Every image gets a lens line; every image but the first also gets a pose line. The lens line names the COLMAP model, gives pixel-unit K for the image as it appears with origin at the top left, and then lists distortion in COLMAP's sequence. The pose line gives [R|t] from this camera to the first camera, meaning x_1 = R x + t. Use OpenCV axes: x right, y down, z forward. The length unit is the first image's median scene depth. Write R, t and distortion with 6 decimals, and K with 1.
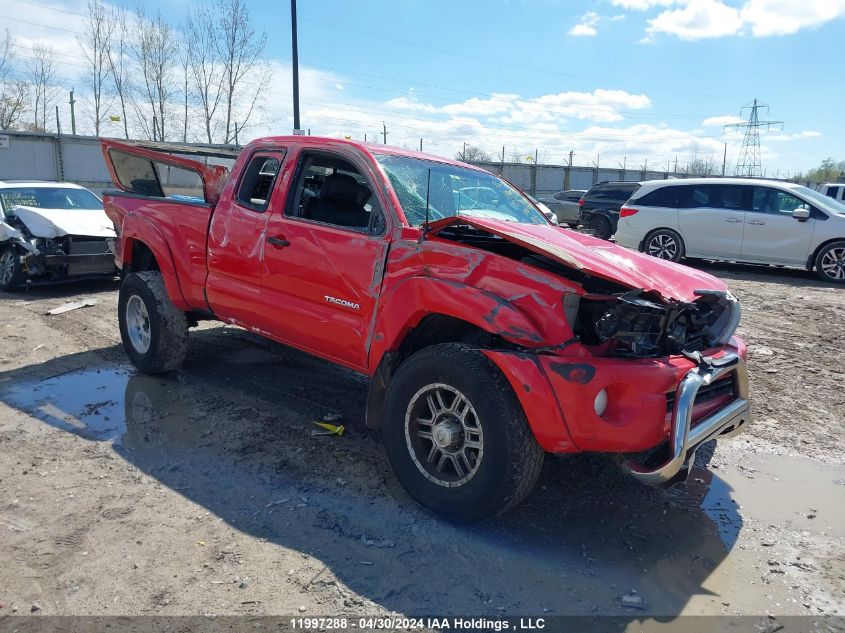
lens RADIAL K [[666.8, 0, 422.5], [0, 666.8, 316.5], [0, 0, 1]] dist [0.048917, -0.073992]
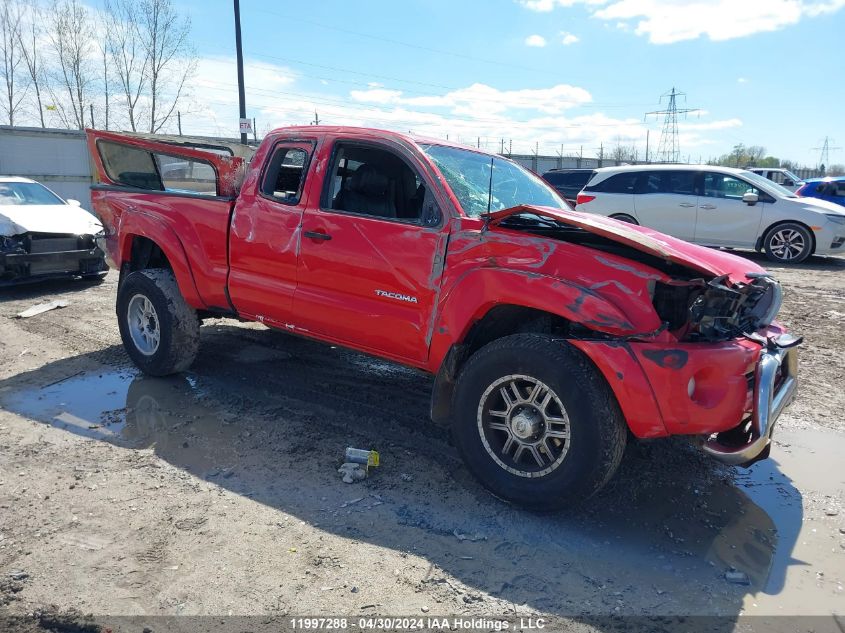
lens RADIAL K [[666.8, 0, 422.5], [0, 666.8, 316.5], [0, 0, 1]] dist [0.048917, -0.073992]
pose [[0.994475, -0.032710, 0.099744, -0.180048], [0.031096, 0.999360, 0.017695, -0.007166], [-0.100259, -0.014495, 0.994856, 0.018201]]
